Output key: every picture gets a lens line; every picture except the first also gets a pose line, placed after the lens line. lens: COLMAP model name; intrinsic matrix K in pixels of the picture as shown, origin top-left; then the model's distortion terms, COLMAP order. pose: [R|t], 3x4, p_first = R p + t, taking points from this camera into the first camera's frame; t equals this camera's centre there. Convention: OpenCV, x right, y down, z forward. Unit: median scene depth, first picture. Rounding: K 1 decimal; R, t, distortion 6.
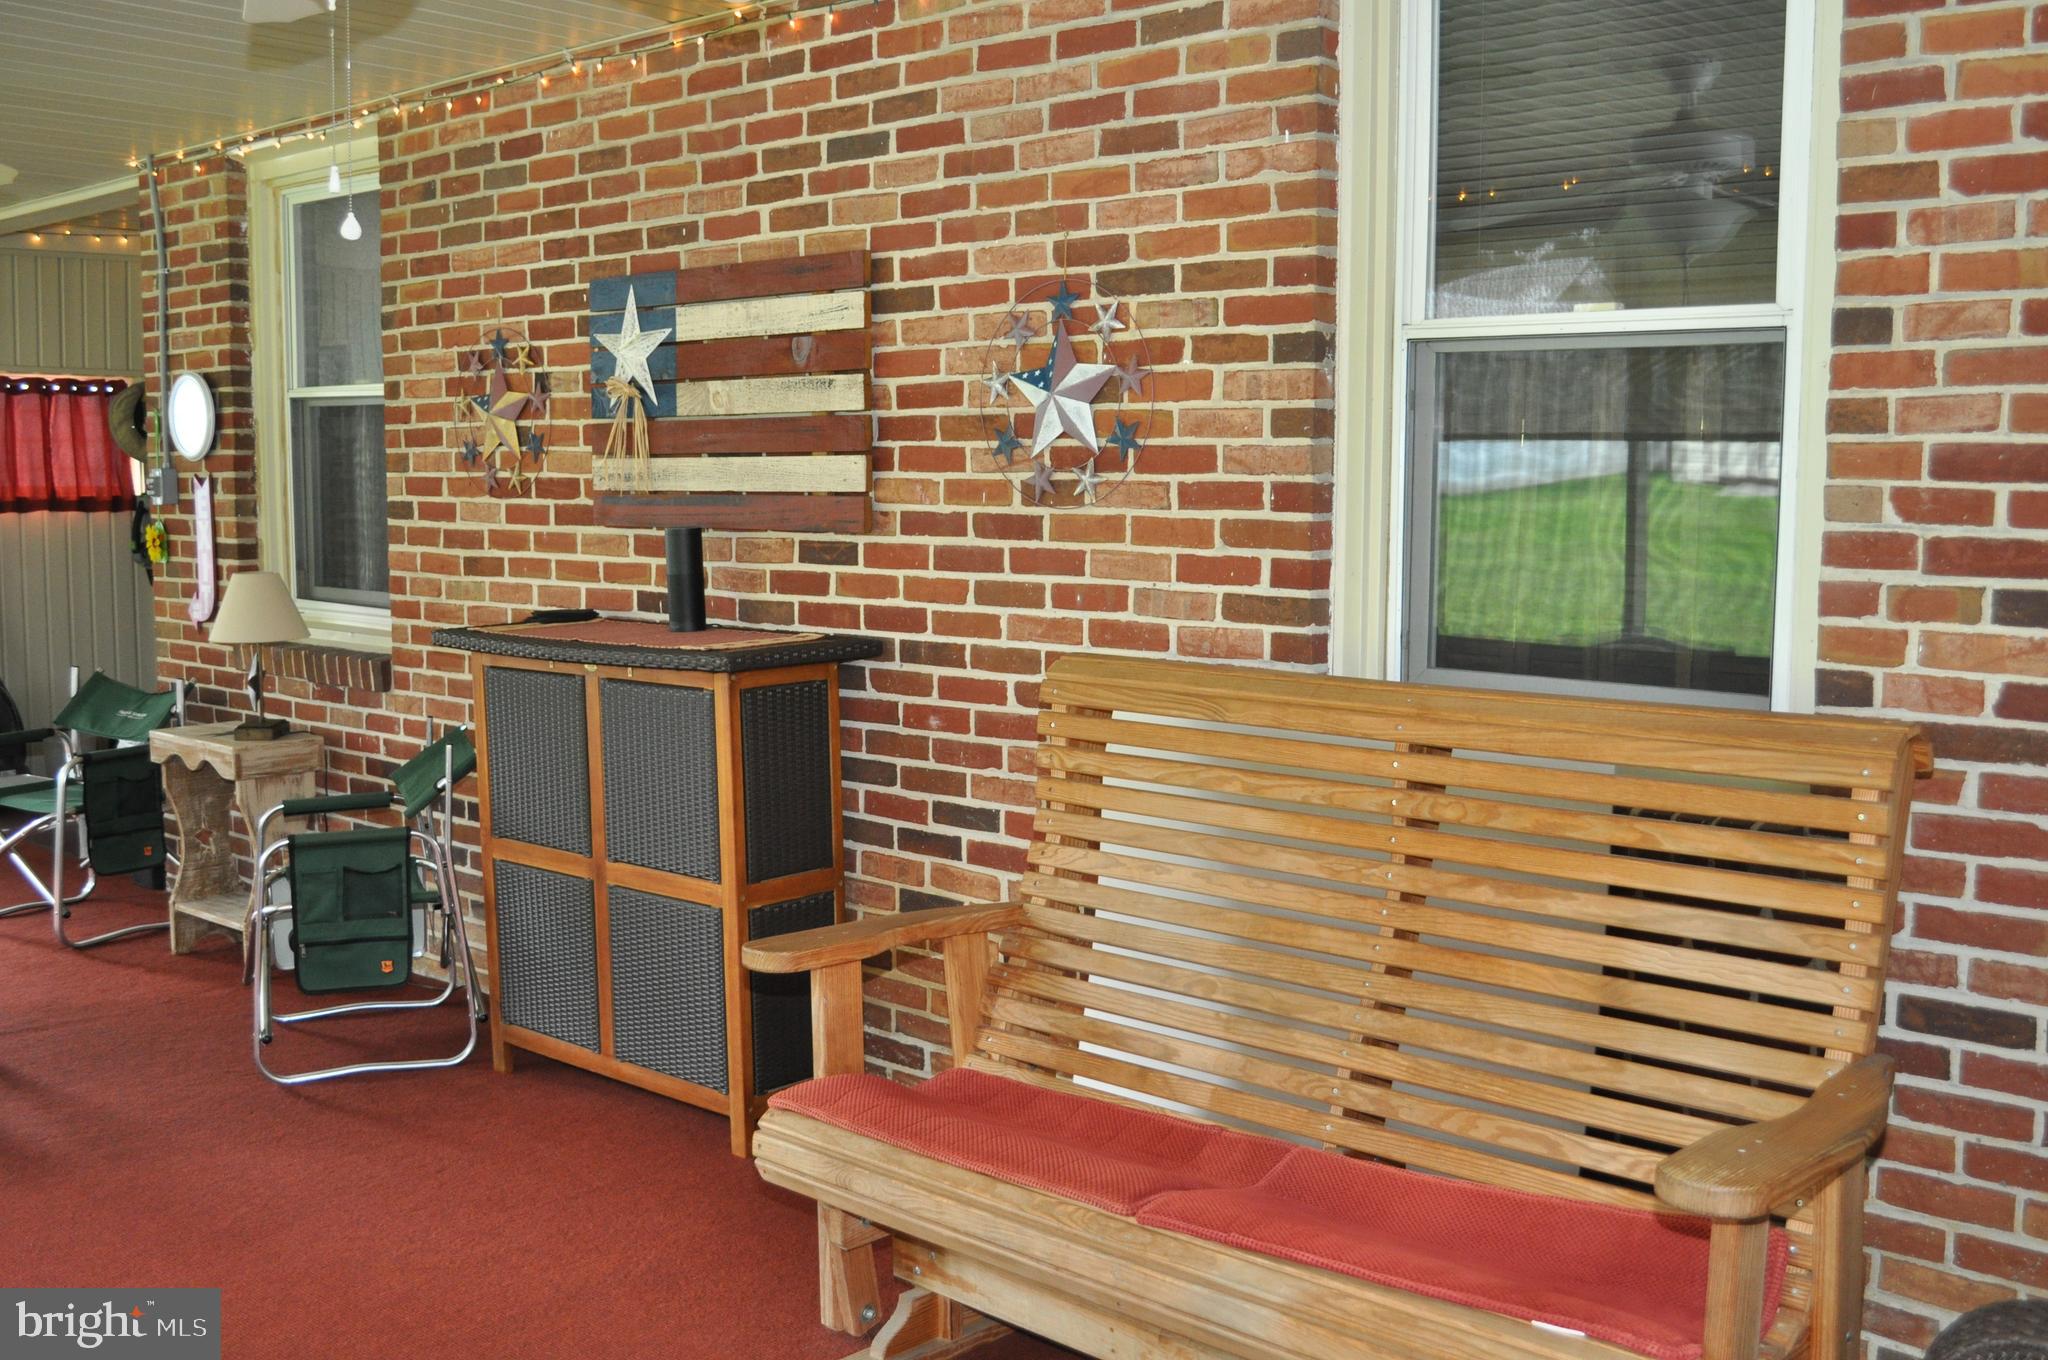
lens RADIAL K [[2009.3, 0, 1025.0], [0, 2009.3, 683.1], [0, 0, 1]] dist [-0.064423, 0.000000]
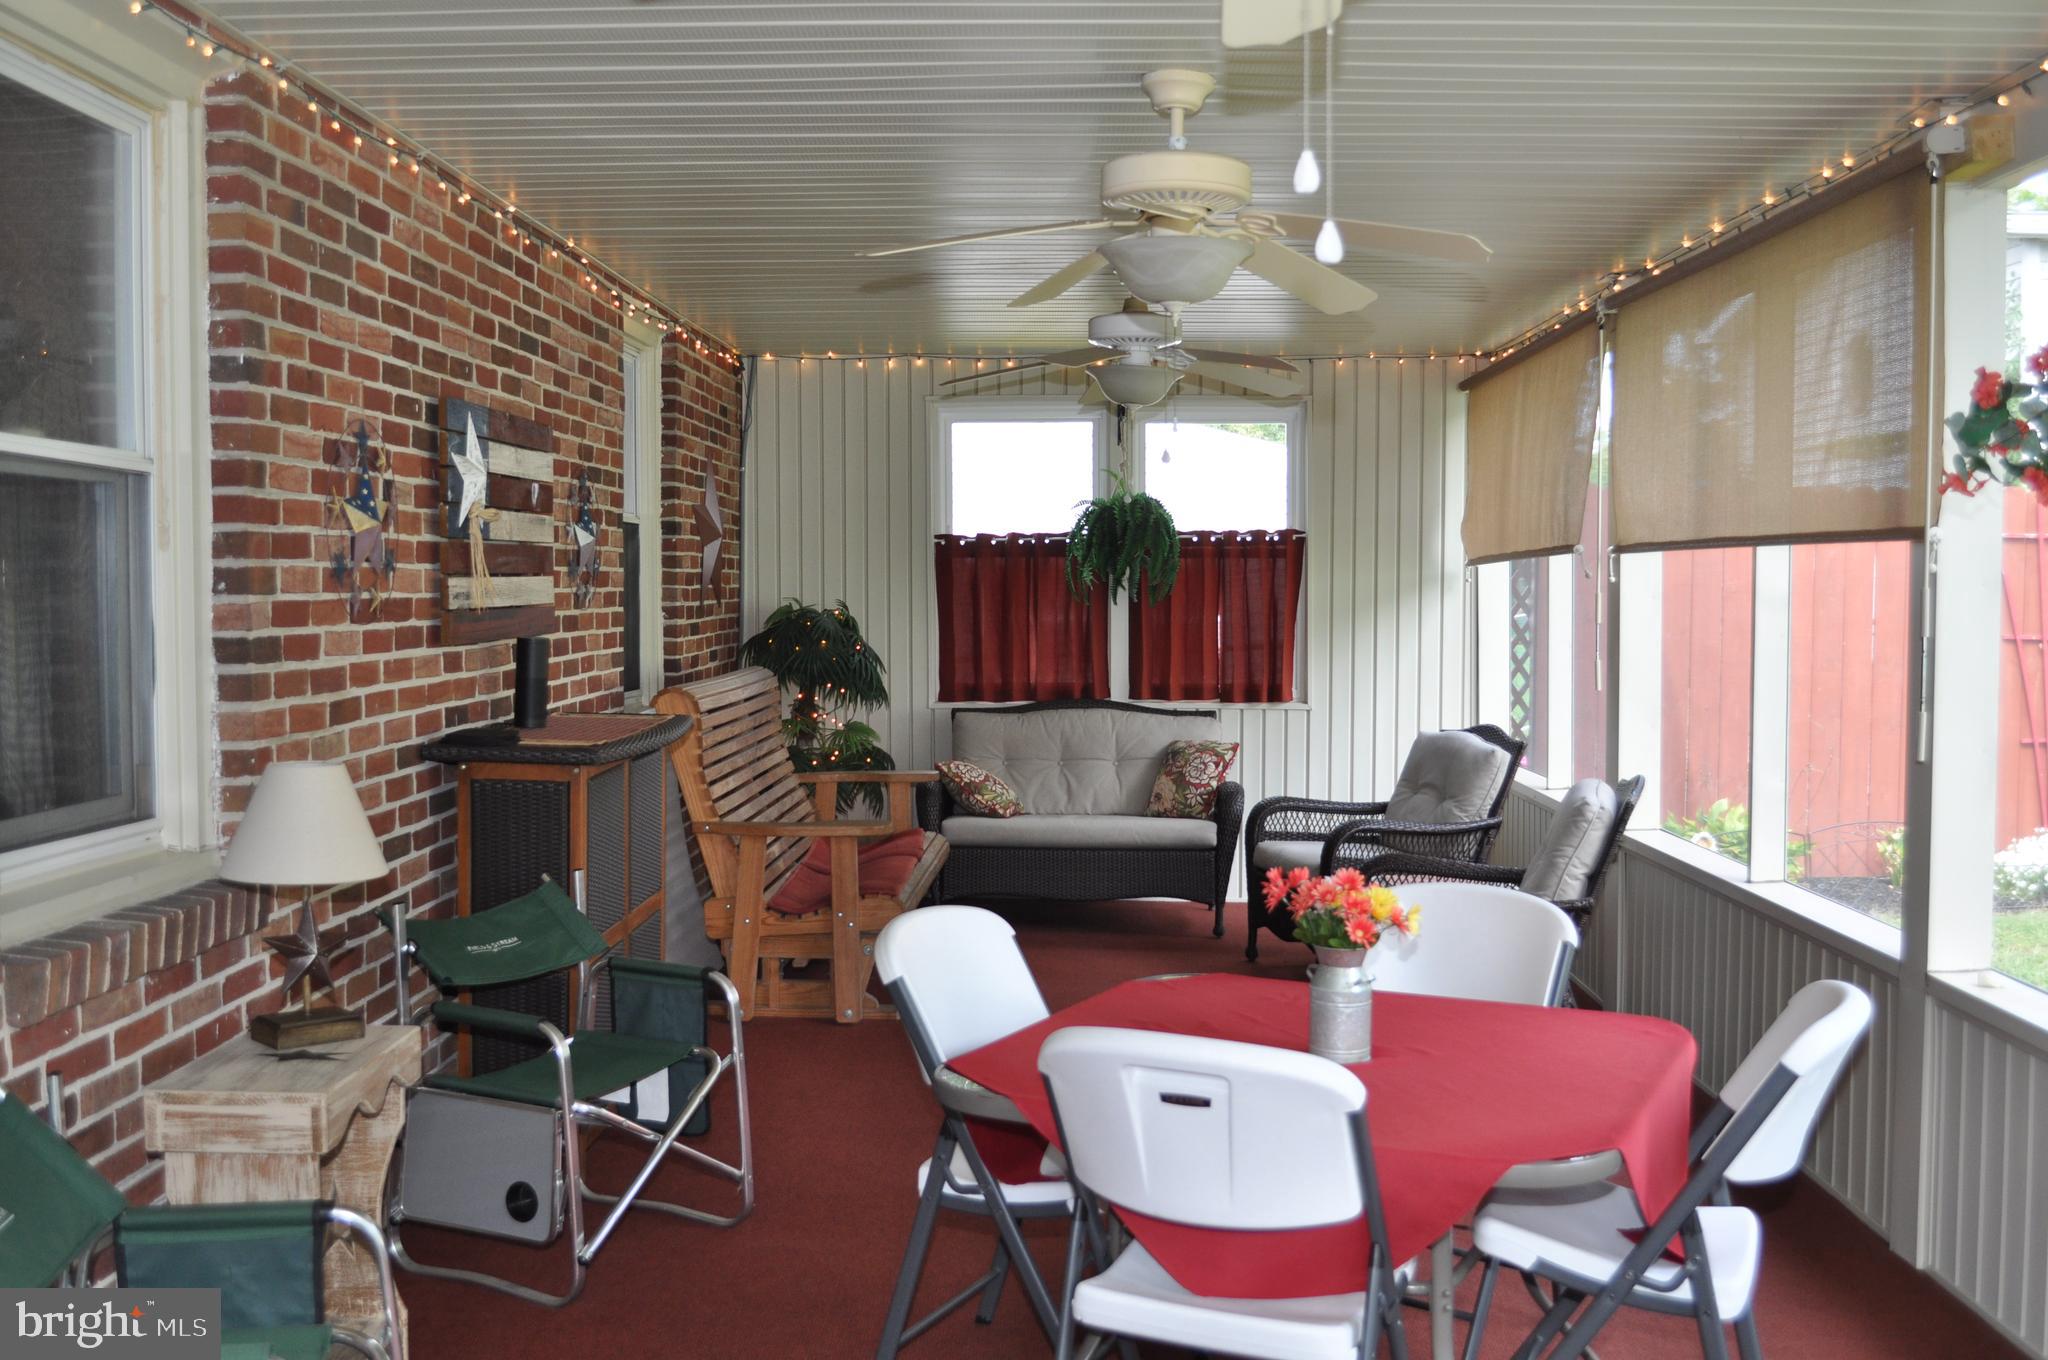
lens RADIAL K [[2009.3, 0, 1025.7], [0, 2009.3, 679.1], [0, 0, 1]] dist [-0.064423, 0.000000]
pose [[-0.659223, -0.040162, 0.750874, -1.060892], [0.078459, 0.989448, 0.121805, -0.148562], [-0.747843, 0.139209, -0.649116, 1.330894]]
